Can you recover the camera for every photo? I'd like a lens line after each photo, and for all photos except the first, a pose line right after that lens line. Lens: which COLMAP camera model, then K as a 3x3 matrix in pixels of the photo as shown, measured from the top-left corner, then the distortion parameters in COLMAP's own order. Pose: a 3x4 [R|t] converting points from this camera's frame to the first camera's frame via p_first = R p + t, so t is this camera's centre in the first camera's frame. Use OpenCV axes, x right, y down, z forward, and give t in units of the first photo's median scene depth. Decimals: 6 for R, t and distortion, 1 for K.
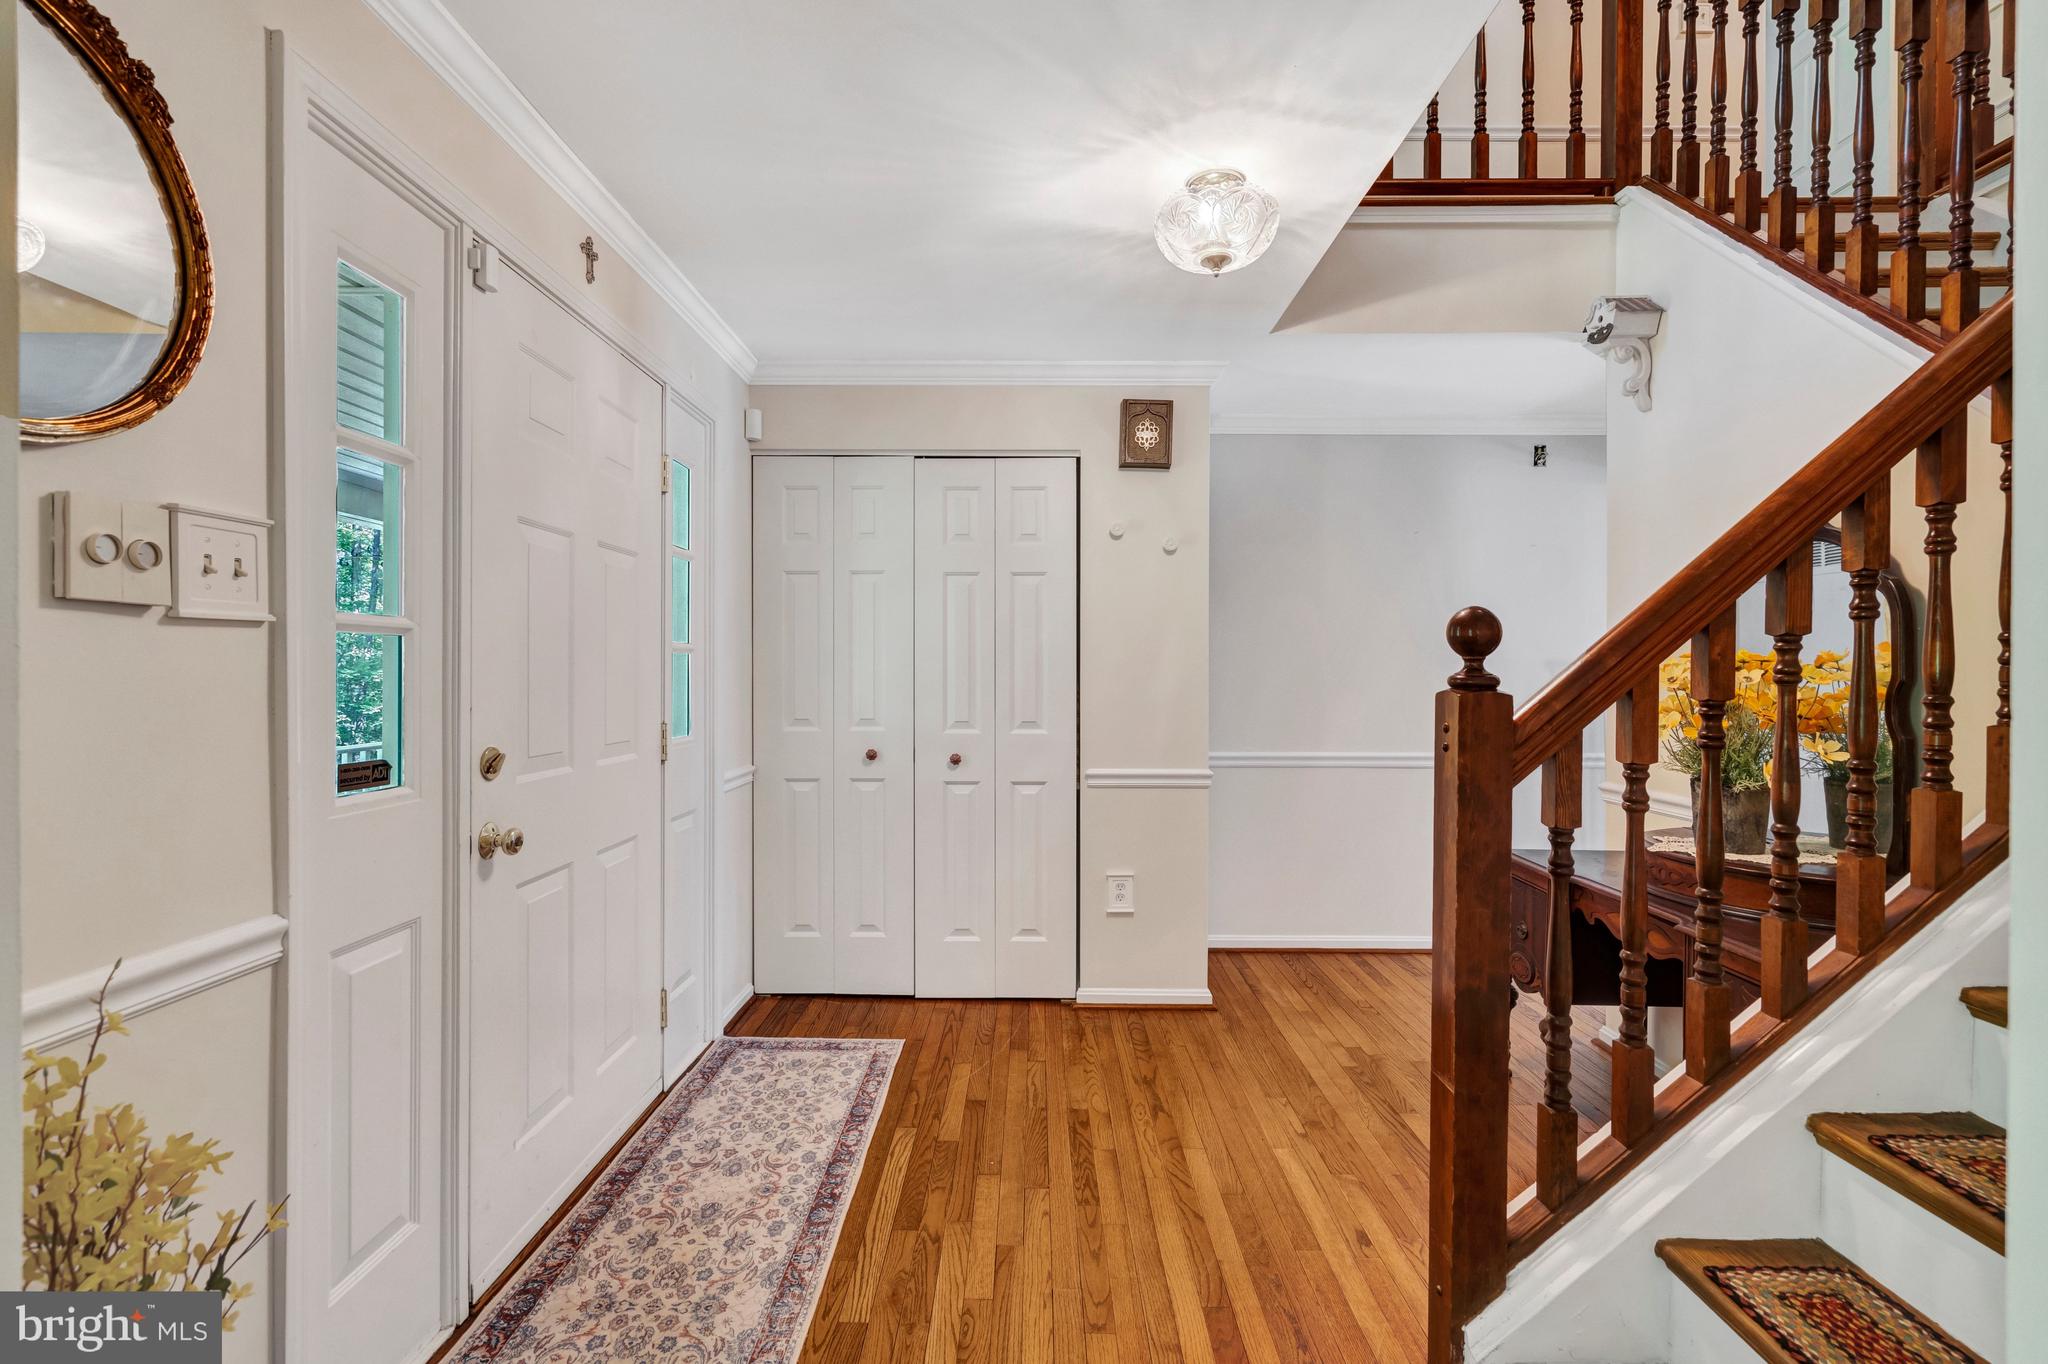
lens RADIAL K [[932.2, 0, 1022.8], [0, 932.2, 679.6], [0, 0, 1]] dist [-0.009888, 0.002307]
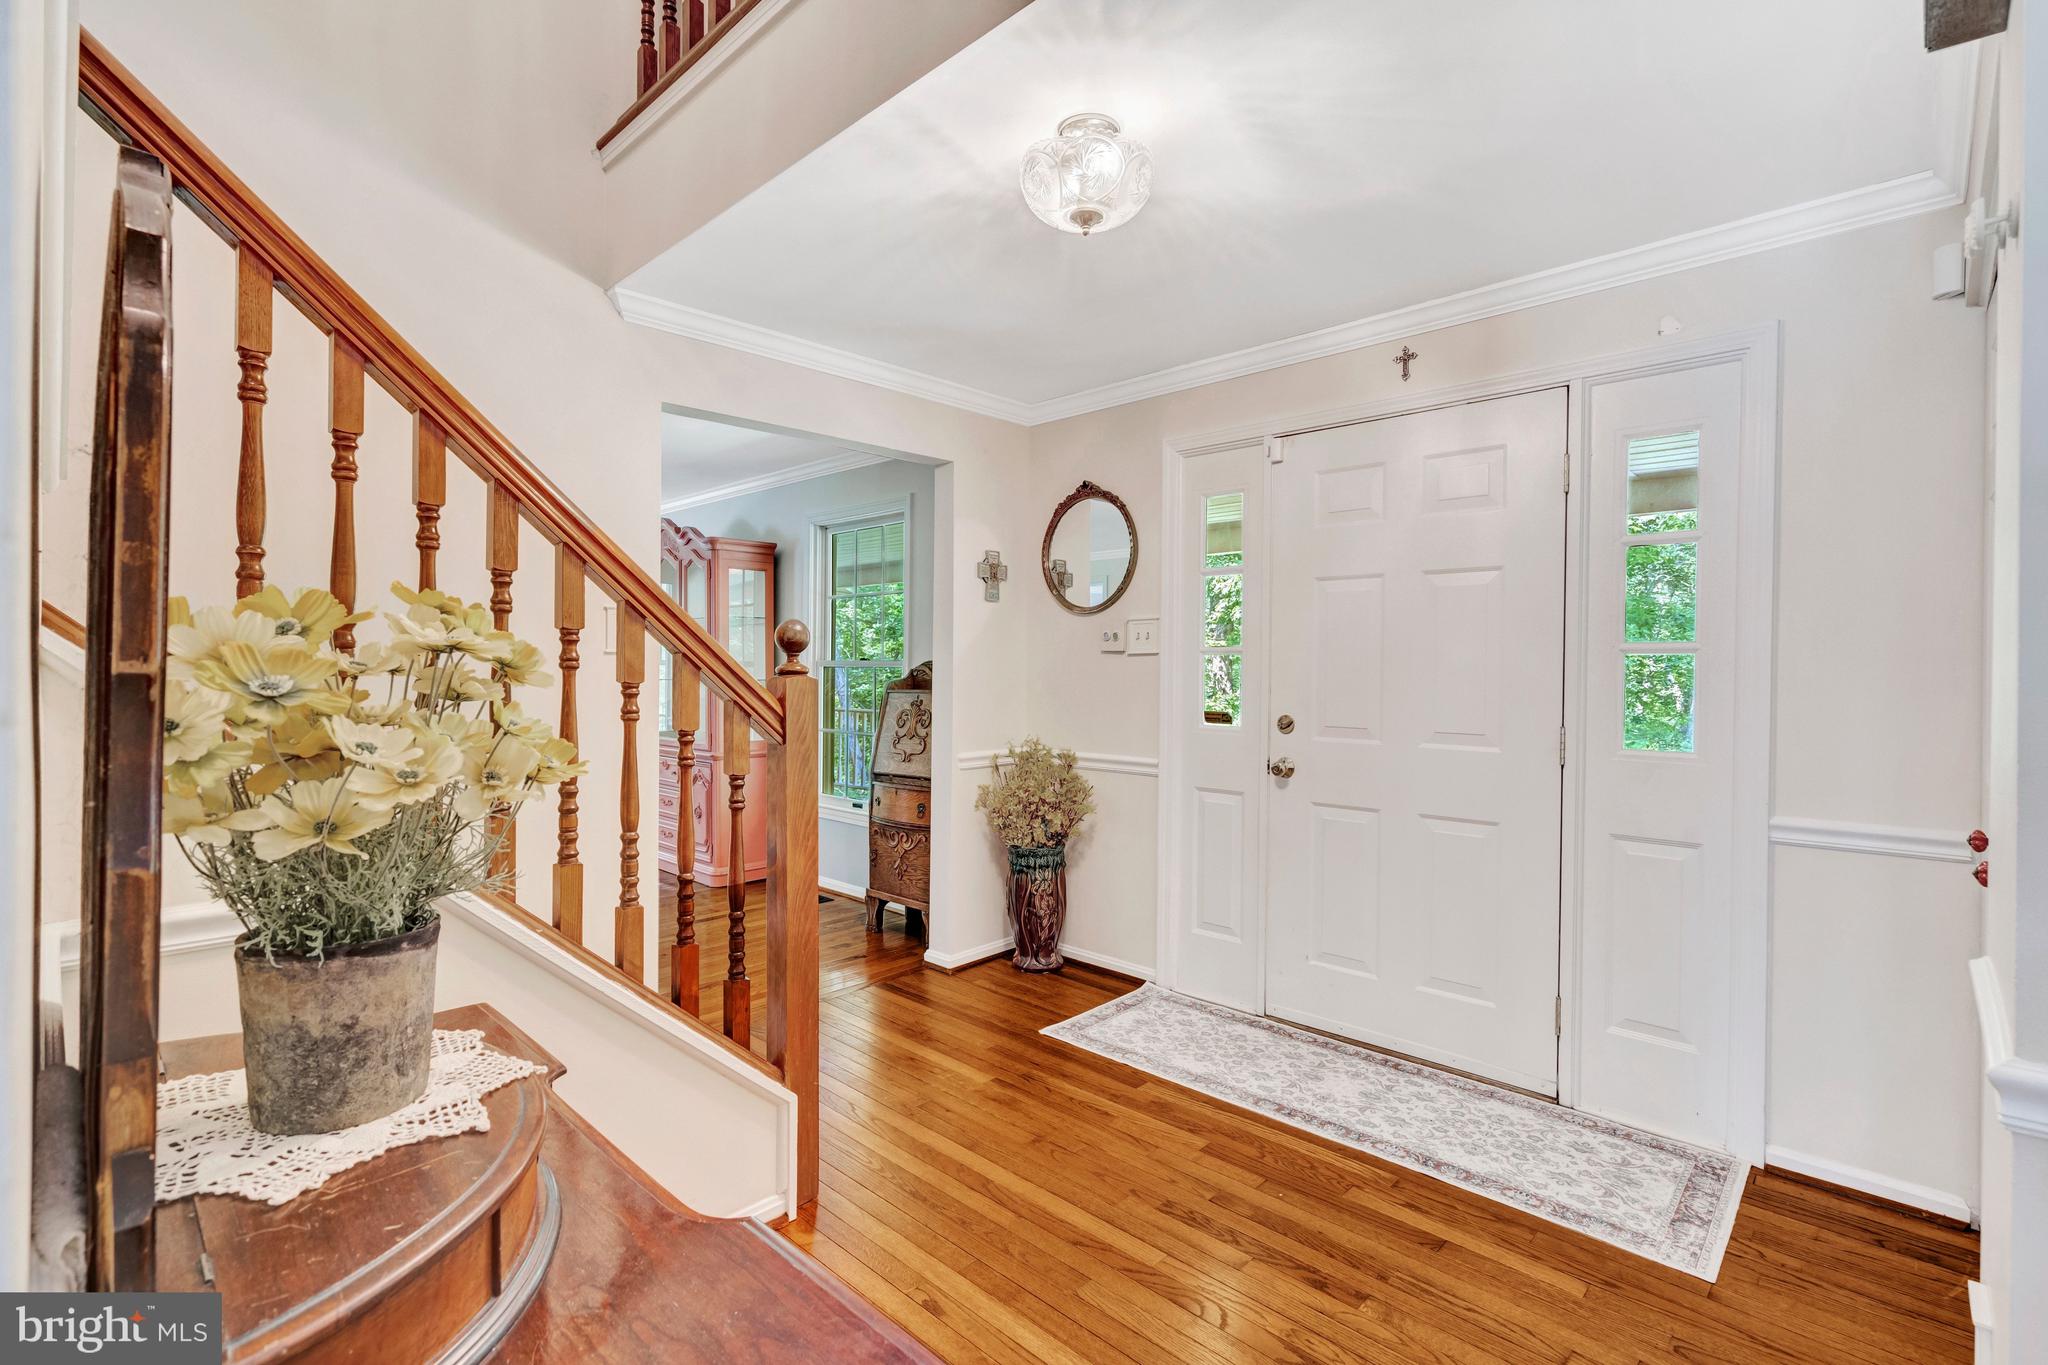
lens RADIAL K [[932.2, 0, 1022.9], [0, 932.2, 674.5], [0, 0, 1]] dist [-0.009888, 0.002307]
pose [[-0.683551, -0.010654, -0.729825, 0.879260], [-0.020274, 0.999785, 0.004394, -0.001415], [0.729622, 0.017800, -0.683620, 1.519752]]
